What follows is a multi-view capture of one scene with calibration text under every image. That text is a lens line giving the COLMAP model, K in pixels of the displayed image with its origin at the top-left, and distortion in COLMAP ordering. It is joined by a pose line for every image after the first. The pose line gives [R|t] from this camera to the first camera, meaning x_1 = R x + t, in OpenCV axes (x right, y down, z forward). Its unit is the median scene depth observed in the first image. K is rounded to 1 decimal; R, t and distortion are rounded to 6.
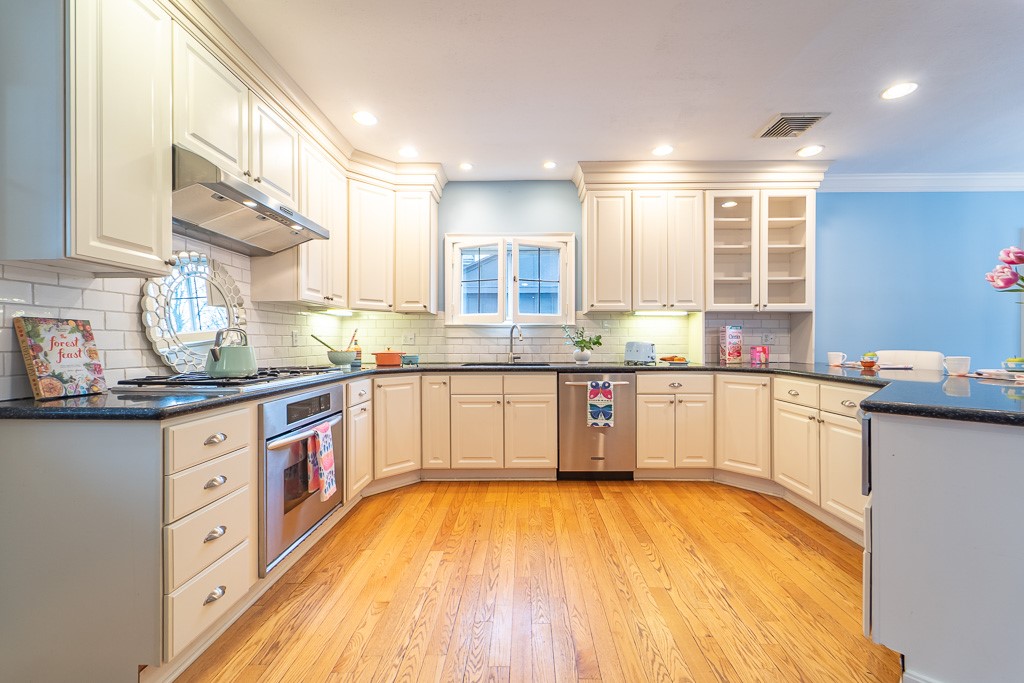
lens RADIAL K [[410.1, 0, 522.1], [0, 410.1, 342.5], [0, 0, 1]] dist [0.002463, -0.000266]
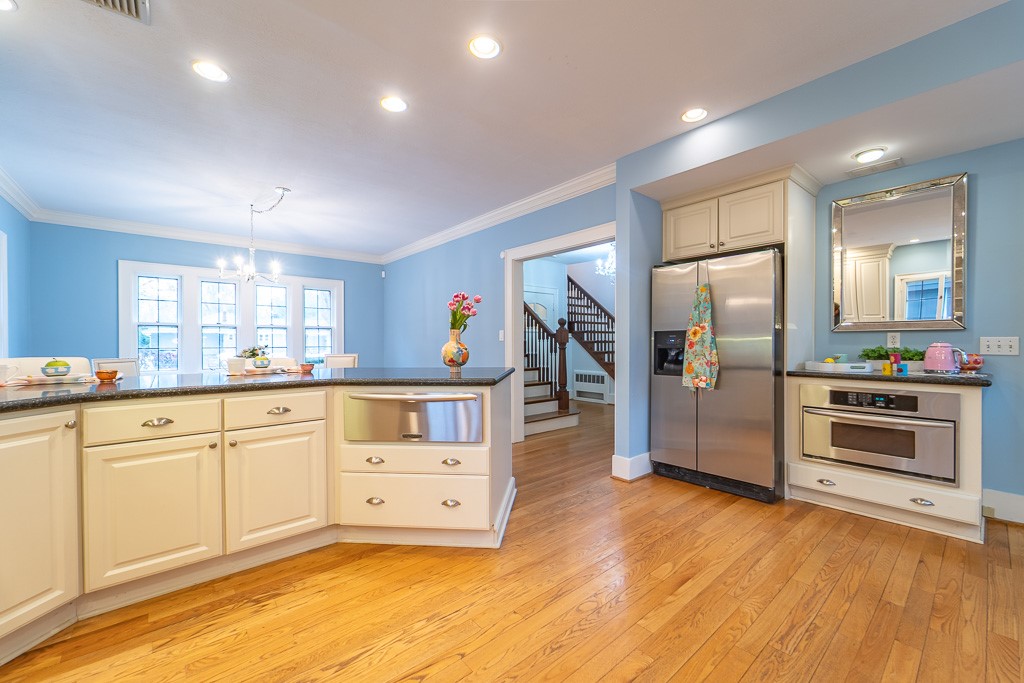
lens RADIAL K [[410.1, 0, 522.1], [0, 410.1, 342.5], [0, 0, 1]] dist [0.002463, -0.000266]
pose [[-0.664742, 0.002949, 0.747067, -0.174668], [0.008130, 0.999962, 0.003287, -0.002099], [-0.747029, 0.008259, -0.664740, 0.799329]]
